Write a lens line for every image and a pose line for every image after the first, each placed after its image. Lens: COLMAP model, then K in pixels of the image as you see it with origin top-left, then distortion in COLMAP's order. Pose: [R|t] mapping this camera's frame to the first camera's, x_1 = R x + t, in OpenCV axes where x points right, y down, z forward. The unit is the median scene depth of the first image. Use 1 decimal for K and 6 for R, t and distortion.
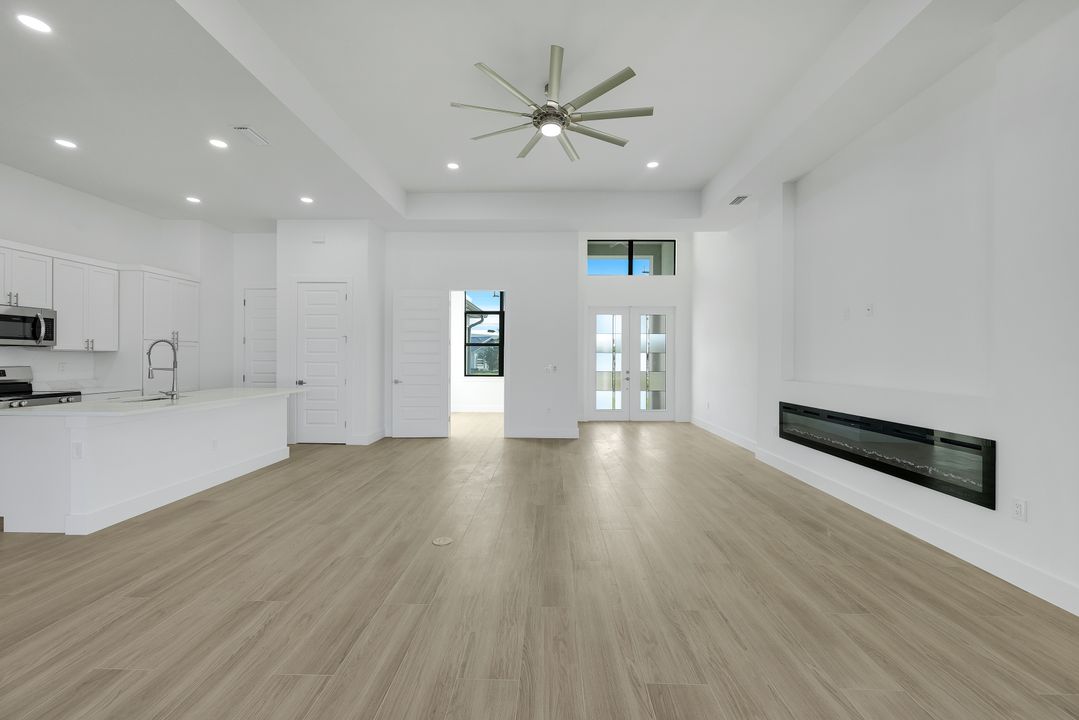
lens RADIAL K [[436.6, 0, 539.5], [0, 436.6, 360.0], [0, 0, 1]] dist [-0.000199, 0.000151]
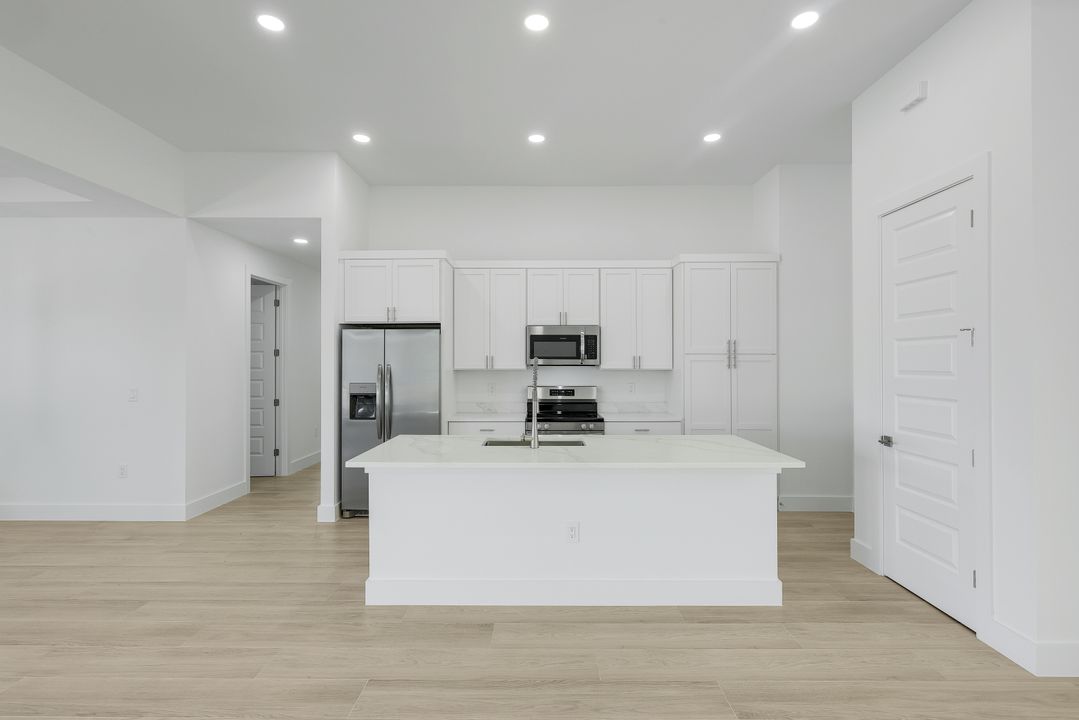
lens RADIAL K [[506.8, 0, 542.2], [0, 506.8, 357.7], [0, 0, 1]] dist [0.000208, 0.000058]
pose [[0.013318, -0.012547, -0.999833, -0.053377], [-0.001881, 0.999919, -0.012573, -0.035580], [0.999910, 0.002048, 0.013294, 0.911274]]
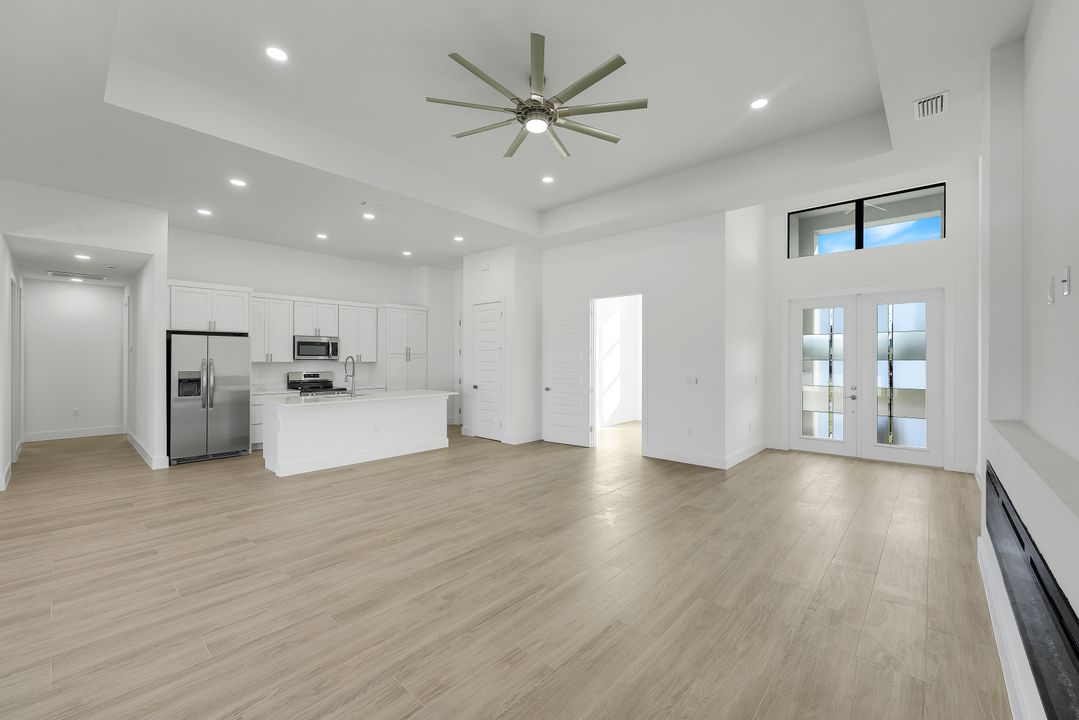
lens RADIAL K [[436.6, 0, 539.5], [0, 436.6, 360.0], [0, 0, 1]] dist [-0.000199, 0.000151]
pose [[0.759436, 0.001616, -0.650580, 0.548937], [-0.002307, 0.999997, -0.000209, -0.032633], [0.650578, 0.001660, 0.759438, 0.261283]]
